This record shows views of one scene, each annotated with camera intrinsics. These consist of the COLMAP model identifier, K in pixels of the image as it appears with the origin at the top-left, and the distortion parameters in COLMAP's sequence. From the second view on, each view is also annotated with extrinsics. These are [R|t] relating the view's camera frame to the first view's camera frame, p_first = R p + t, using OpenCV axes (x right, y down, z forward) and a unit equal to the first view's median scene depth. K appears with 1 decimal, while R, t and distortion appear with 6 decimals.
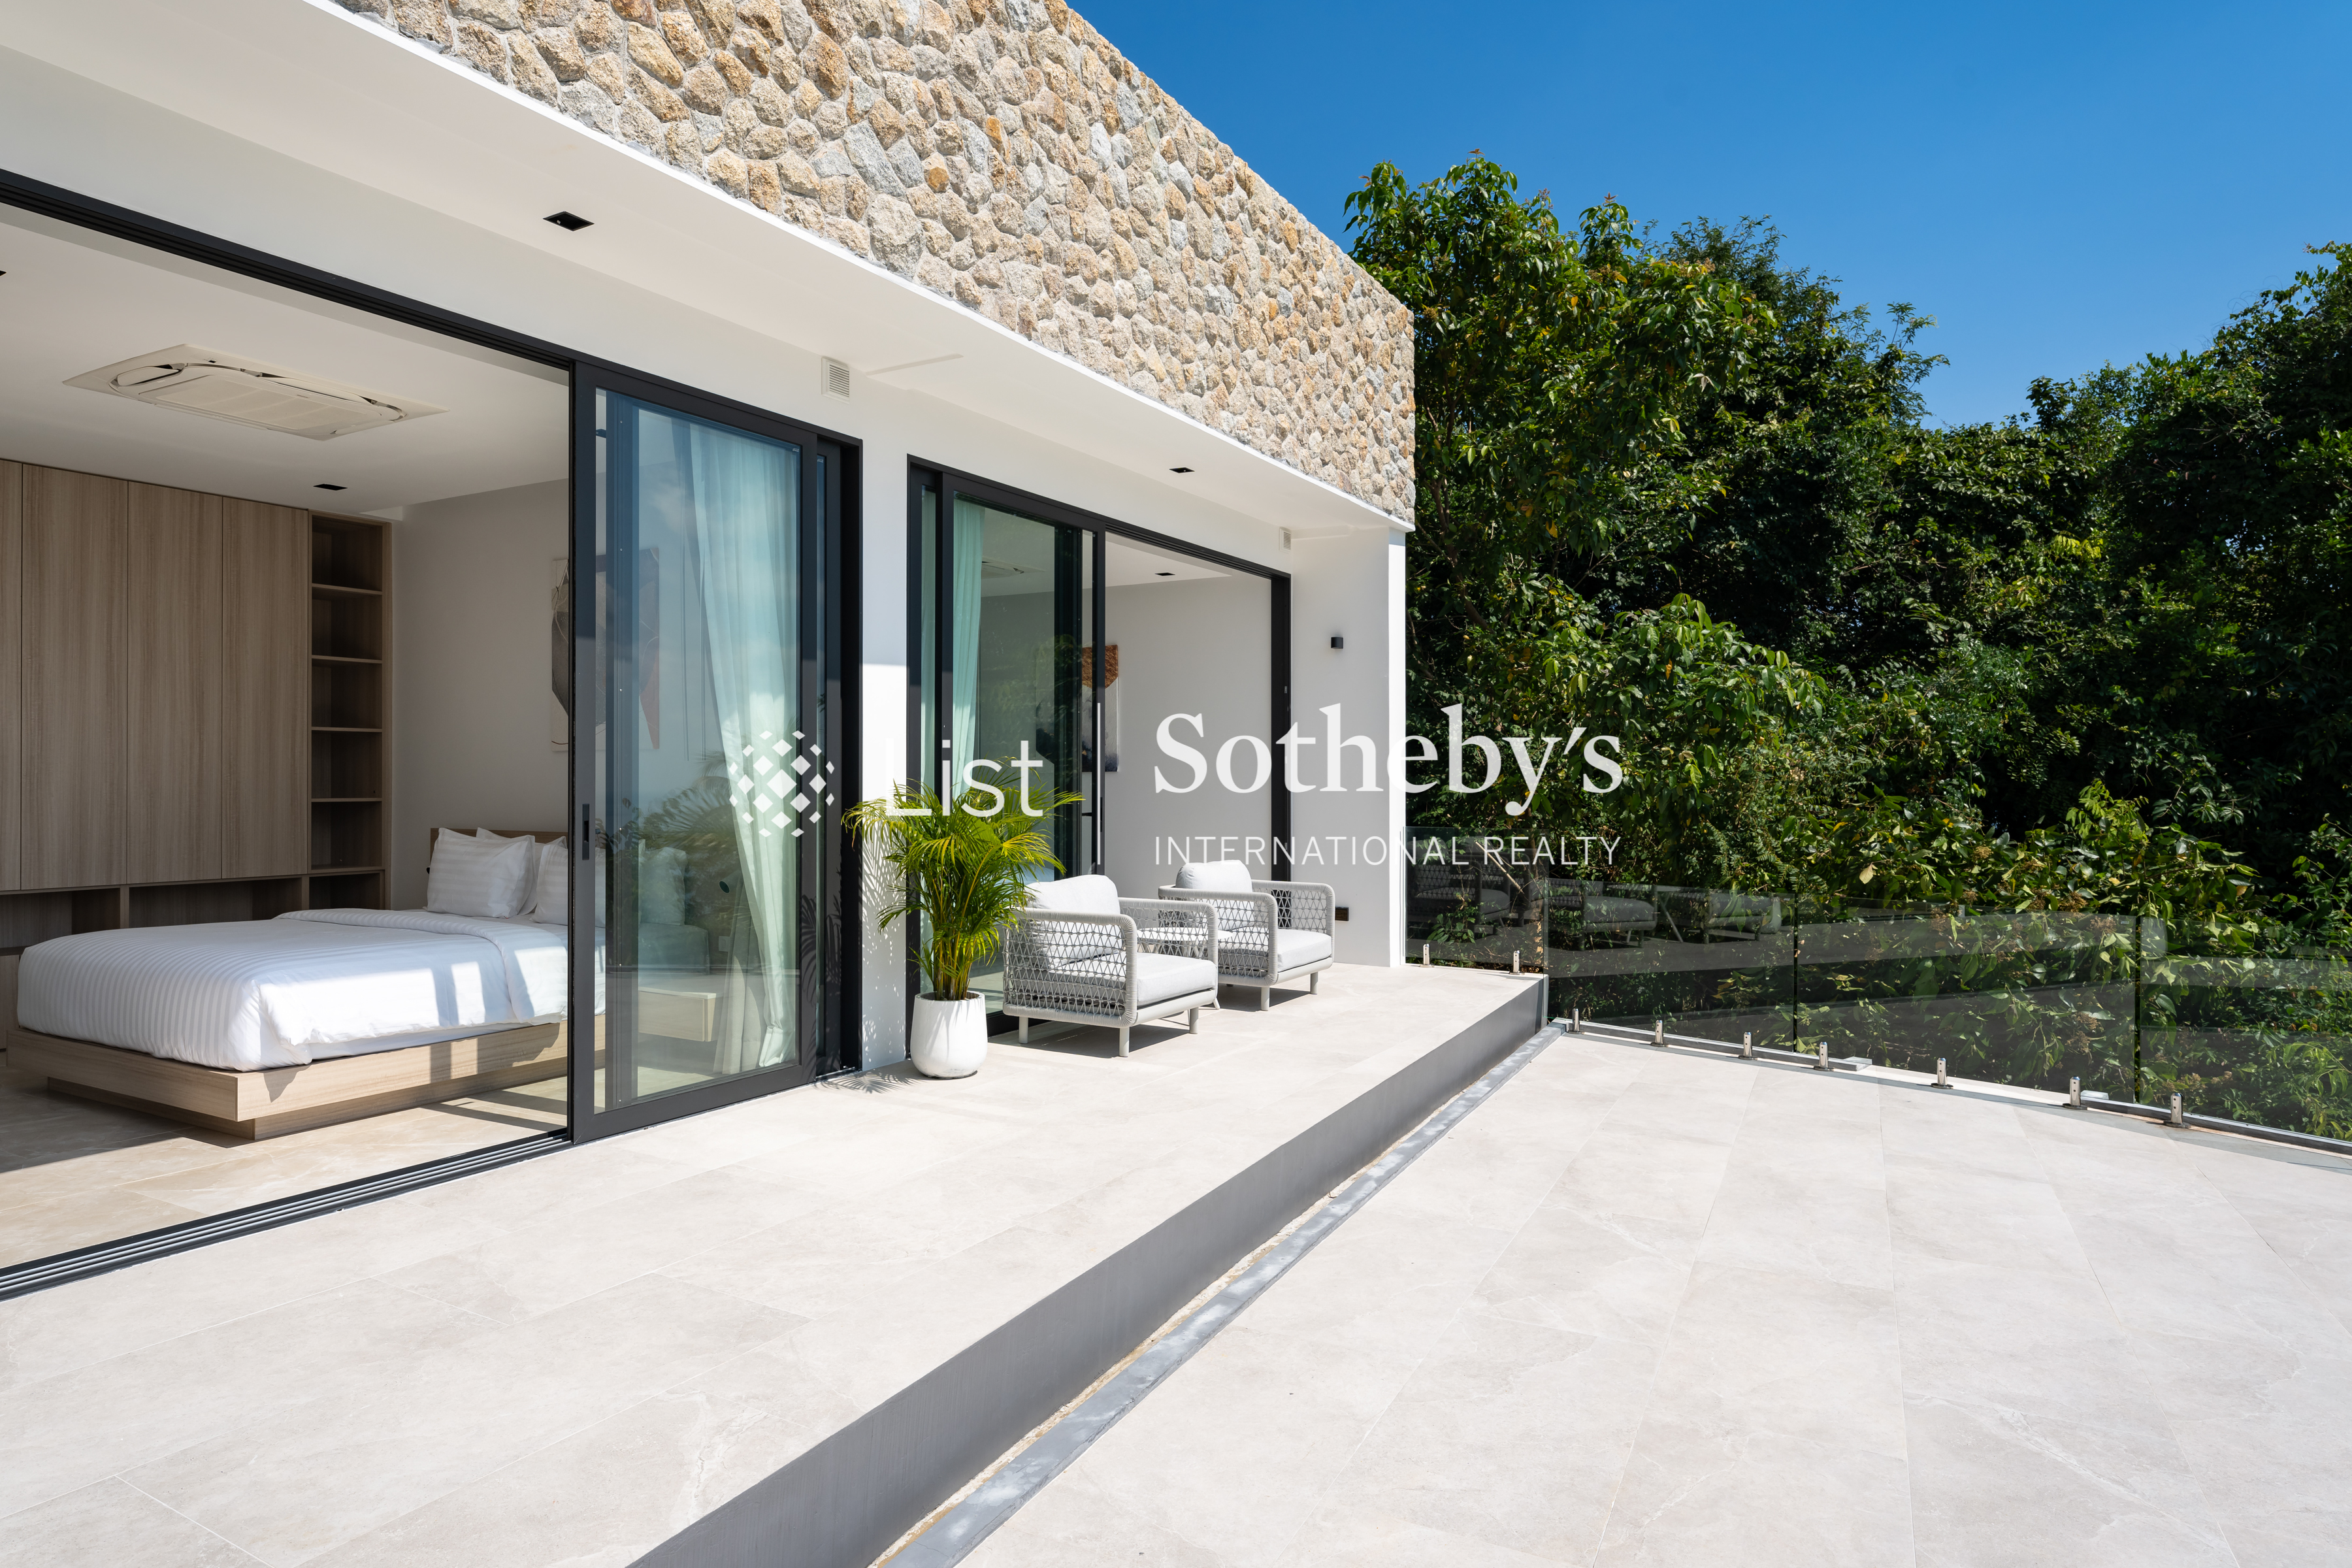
lens RADIAL K [[1370.5, 0, 1176.0], [0, 1370.5, 784.0], [0, 0, 1]] dist [0.020992, 0.000167]
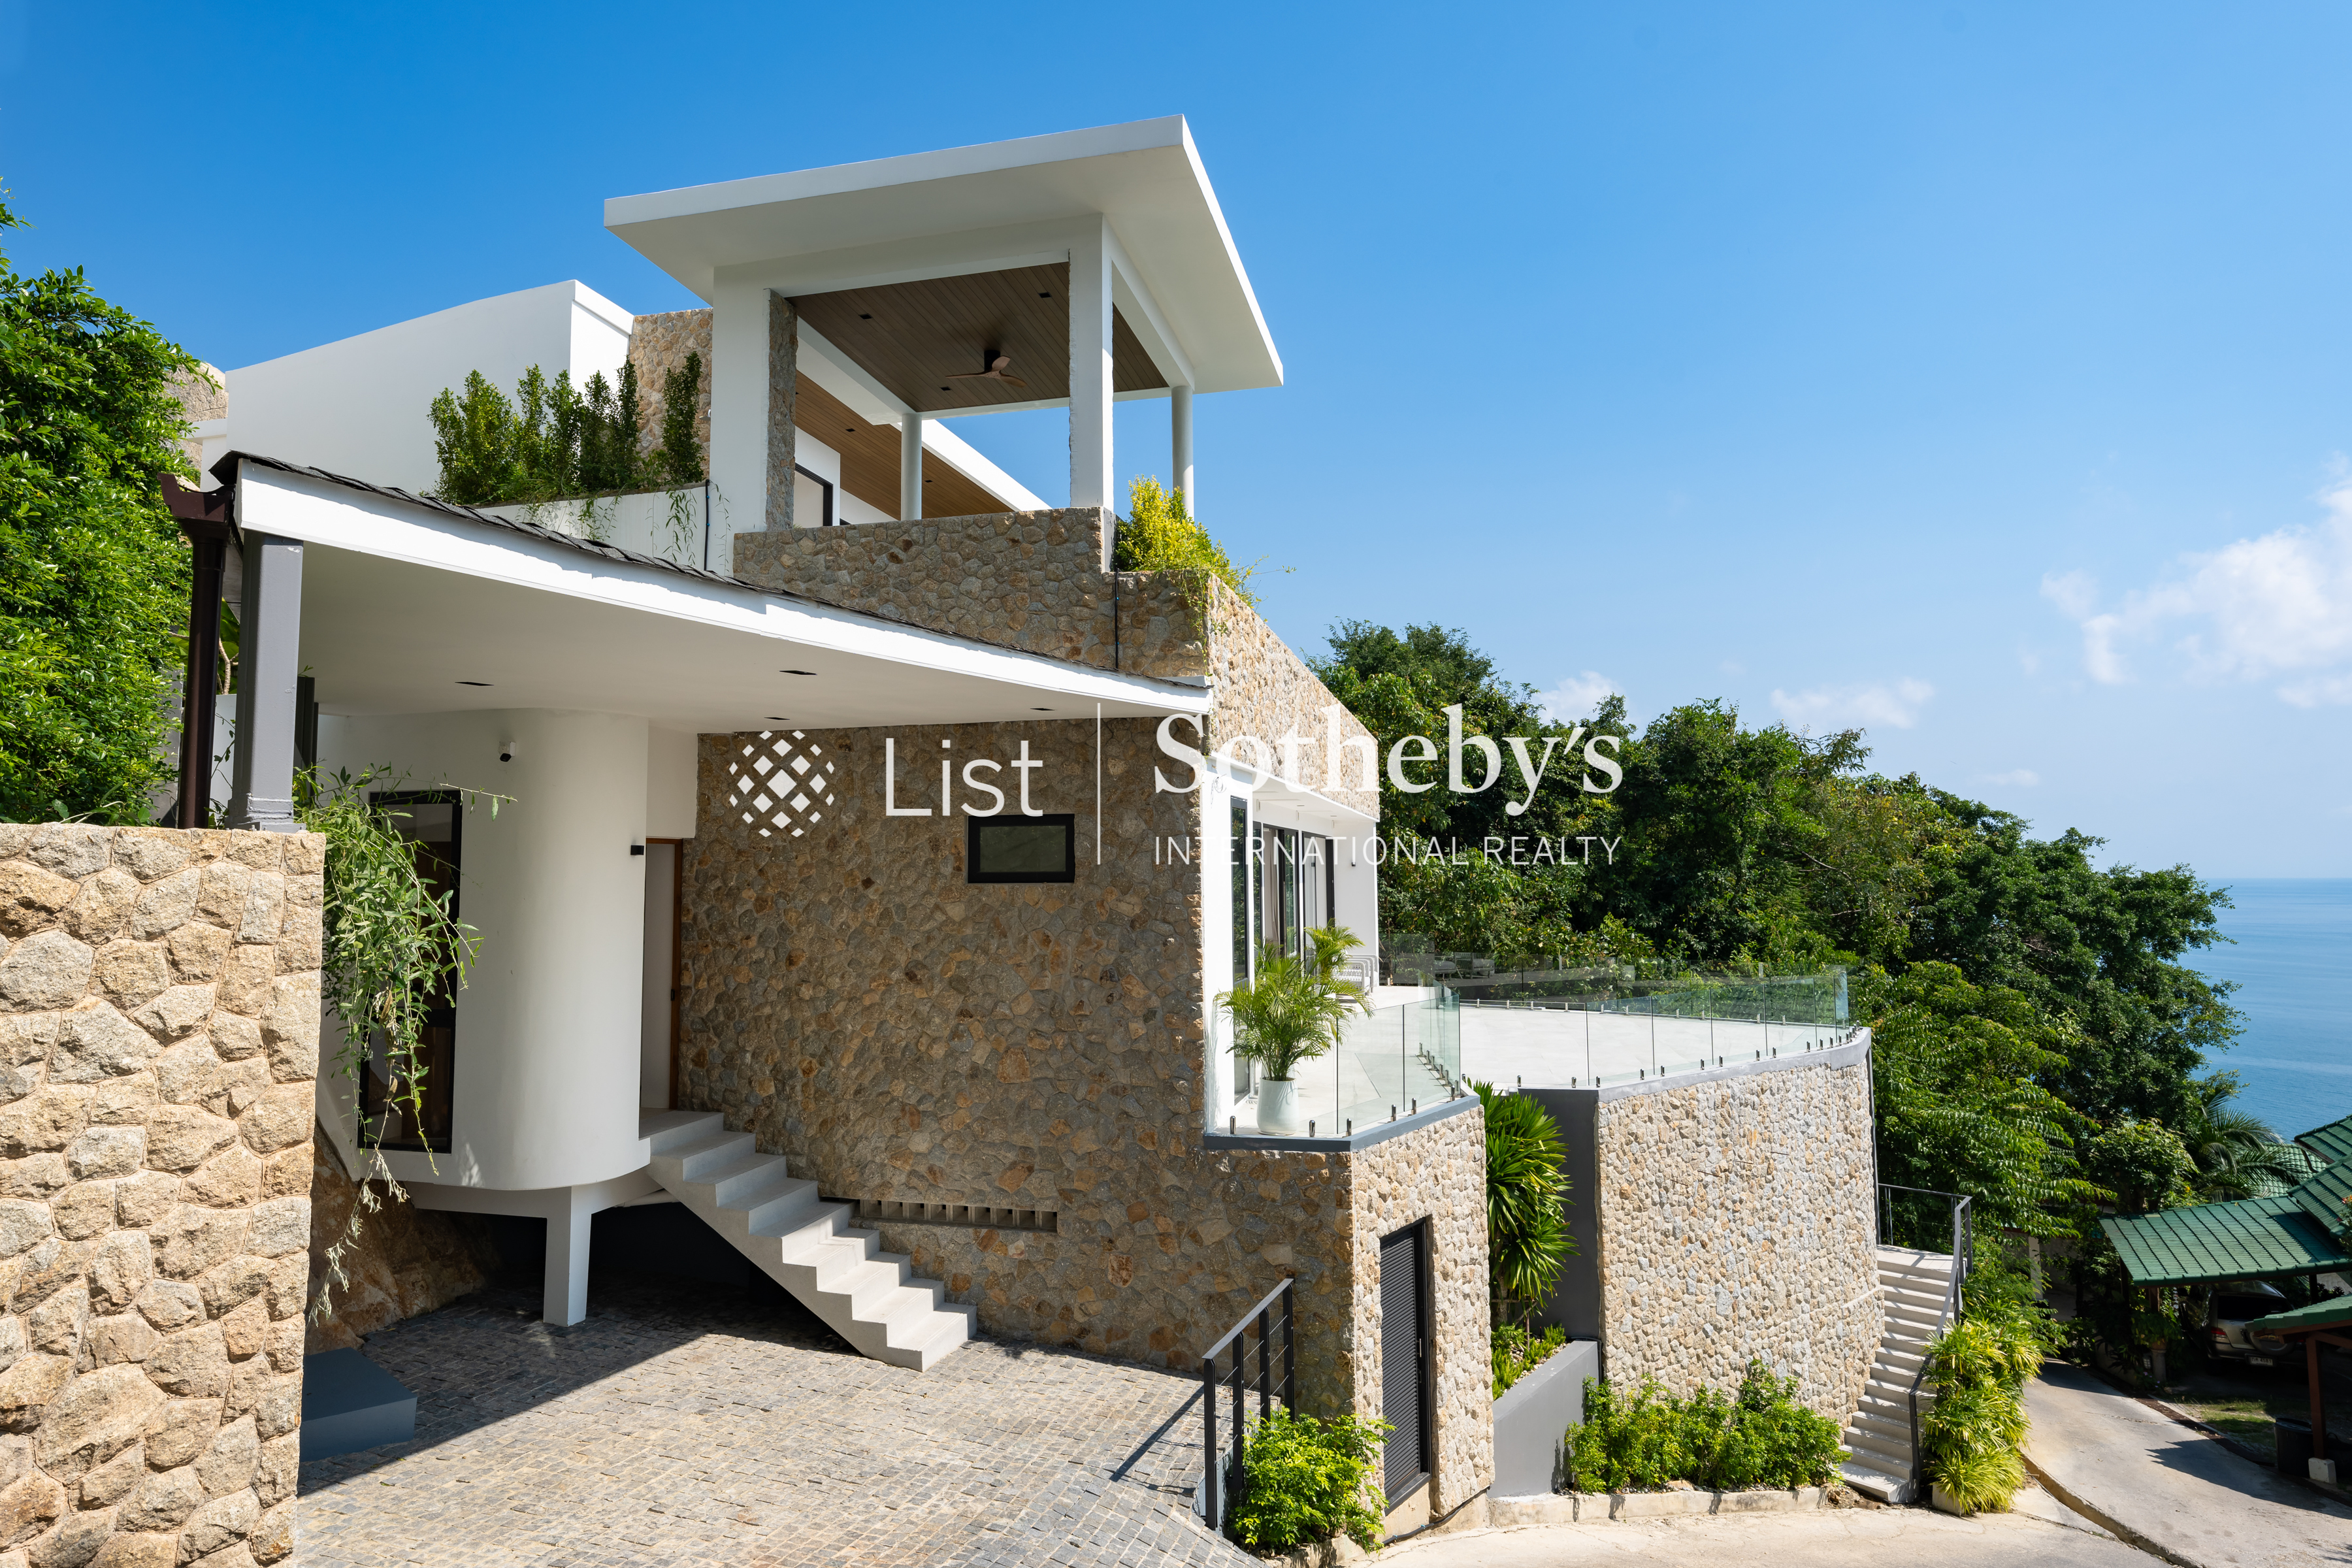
lens RADIAL K [[1370.5, 0, 1176.0], [0, 1370.5, 784.0], [0, 0, 1]] dist [0.020992, 0.000167]
pose [[0.965841, 0.014377, 0.258736, -0.805022], [0.006979, 0.996654, -0.081433, -0.038090], [-0.259041, 0.080457, 0.962510, -1.314502]]
